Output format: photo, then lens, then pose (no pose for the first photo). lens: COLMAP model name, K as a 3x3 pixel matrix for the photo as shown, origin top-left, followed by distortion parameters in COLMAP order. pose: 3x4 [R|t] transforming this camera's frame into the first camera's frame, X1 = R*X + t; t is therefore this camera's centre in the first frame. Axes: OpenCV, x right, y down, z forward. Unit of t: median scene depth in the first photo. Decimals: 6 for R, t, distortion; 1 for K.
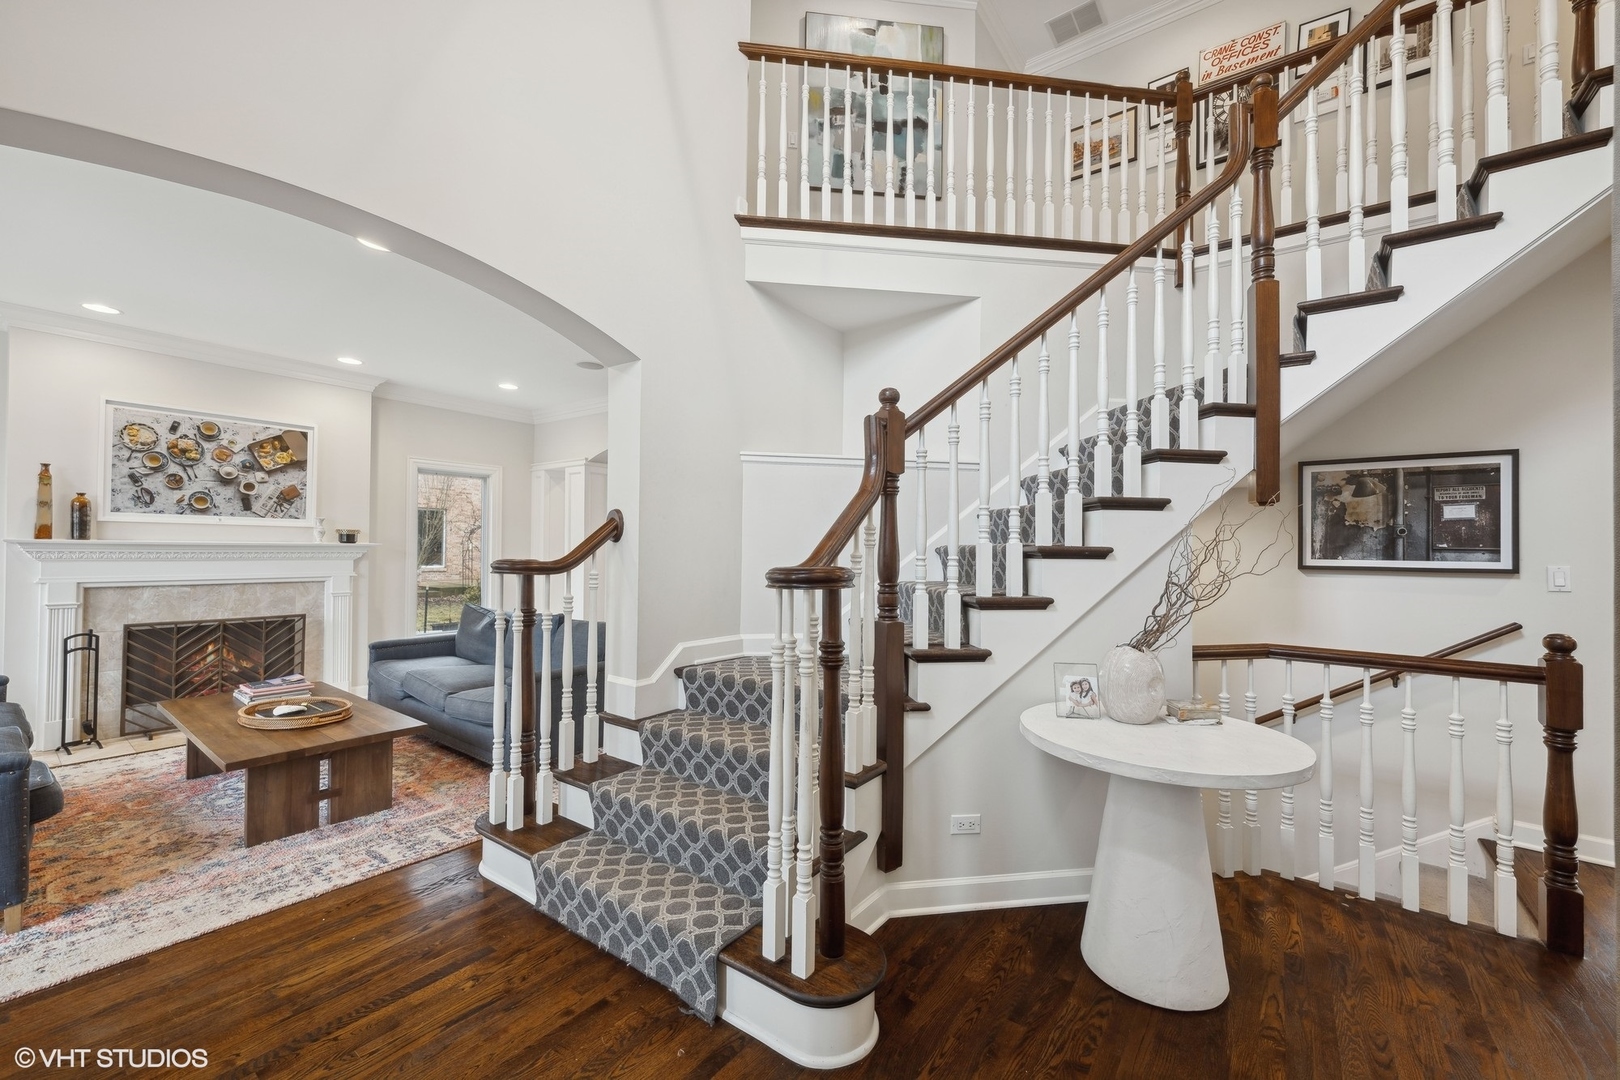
lens RADIAL K [[637.8, 0, 806.1], [0, 637.8, 547.5], [0, 0, 1]] dist [-0.000229, -0.000155]
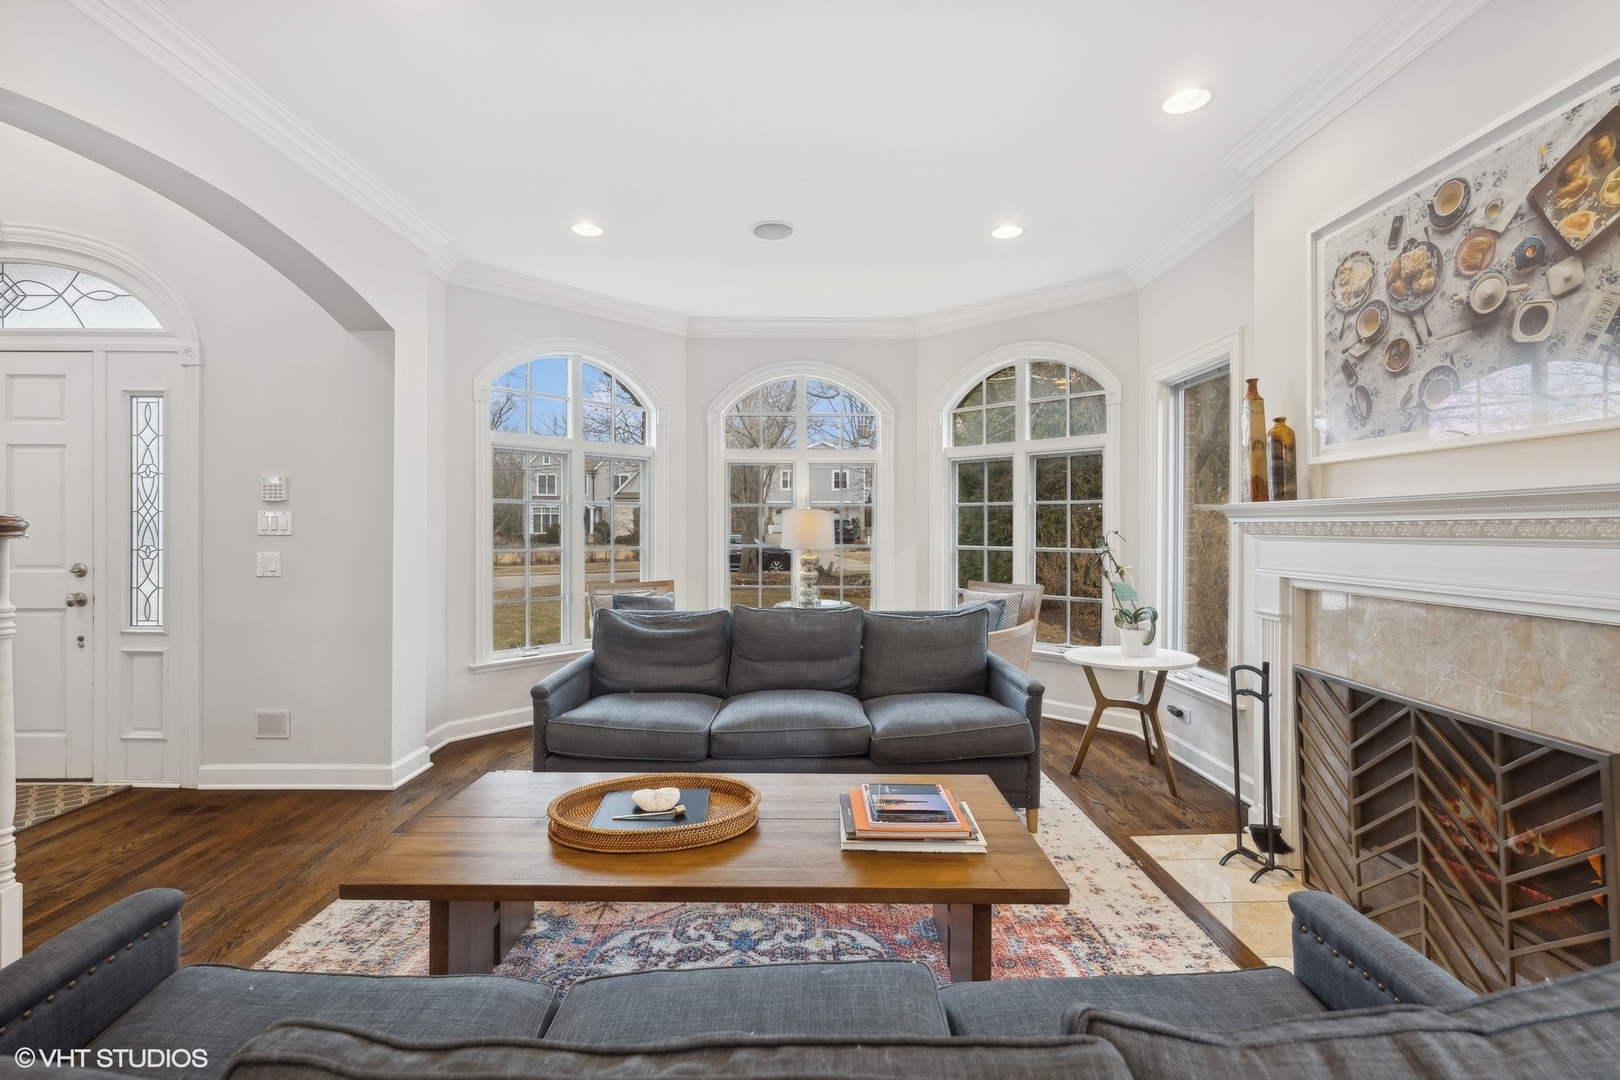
lens RADIAL K [[734.0, 0, 807.6], [0, 734.0, 527.2], [0, 0, 1]] dist [-0.004643, 0.001034]
pose [[-0.792004, -0.016433, -0.610294, -0.364341], [-0.011096, 0.999860, -0.012523, 0.020448], [0.610415, -0.003146, -0.792076, 1.104644]]
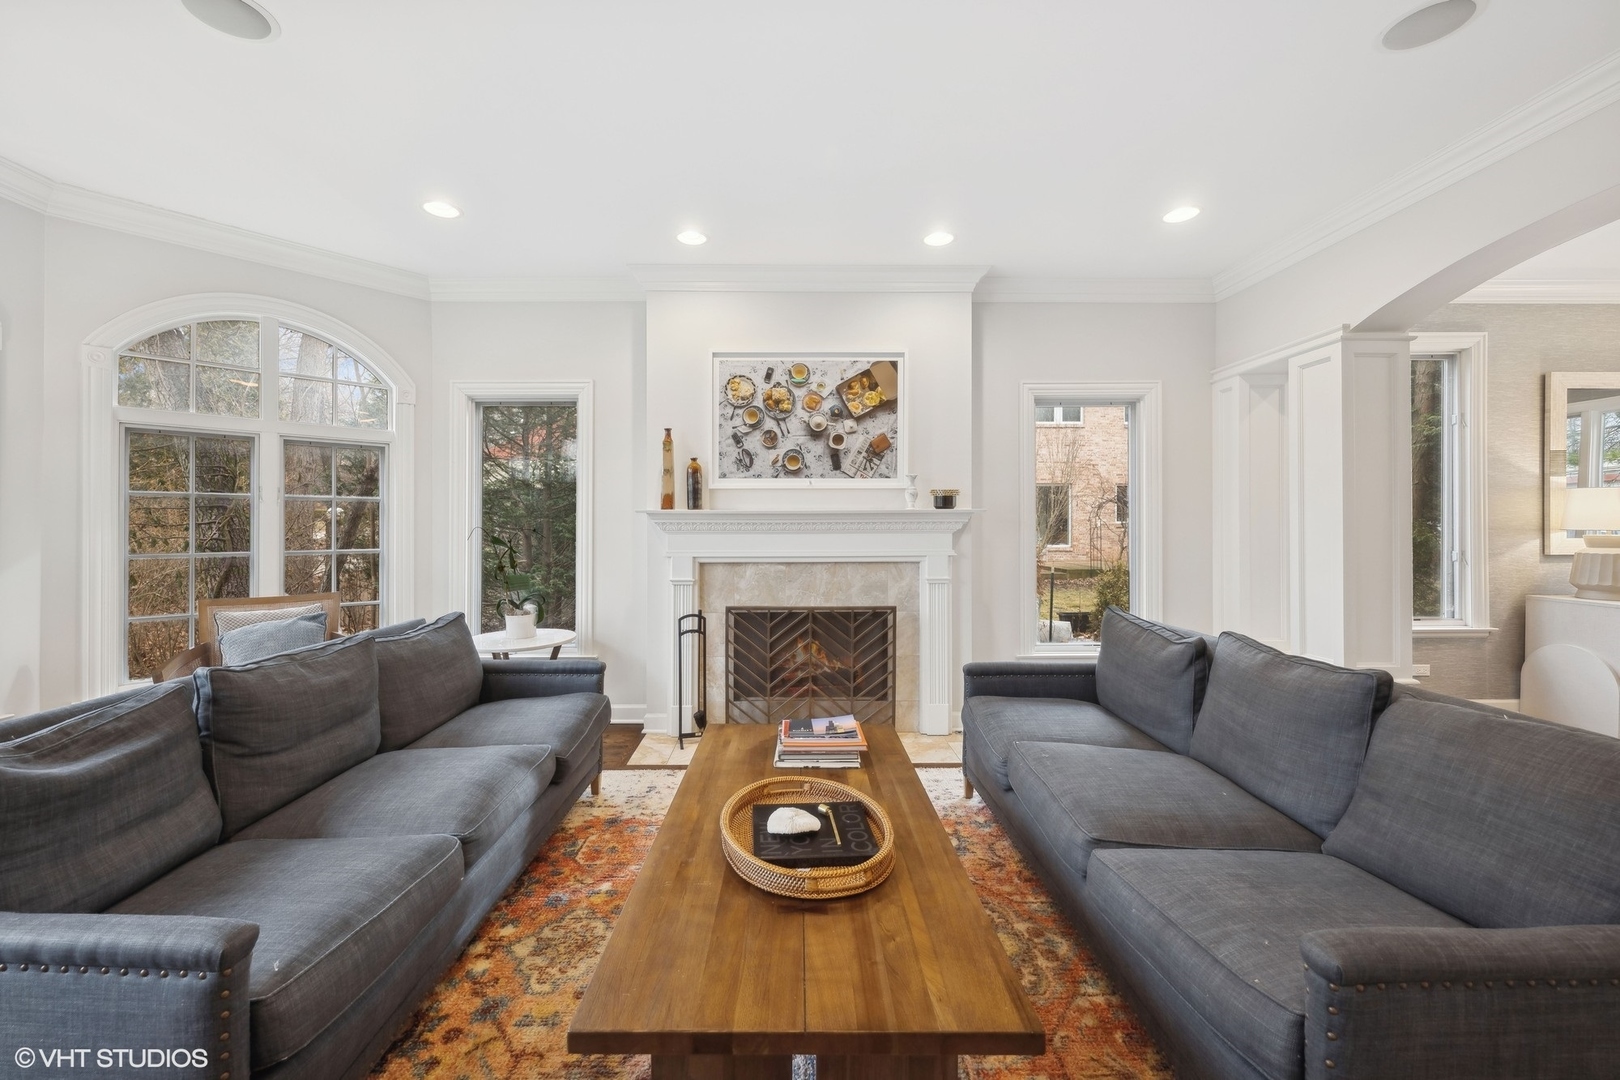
lens RADIAL K [[637.8, 0, 796.3], [0, 637.8, 526.8], [0, 0, 1]] dist [-0.000229, -0.000155]
pose [[0.605780, -0.013574, -0.795516, -0.289415], [0.012161, 0.999896, -0.007802, 0.018541], [0.795539, -0.004948, 0.605882, 0.497268]]
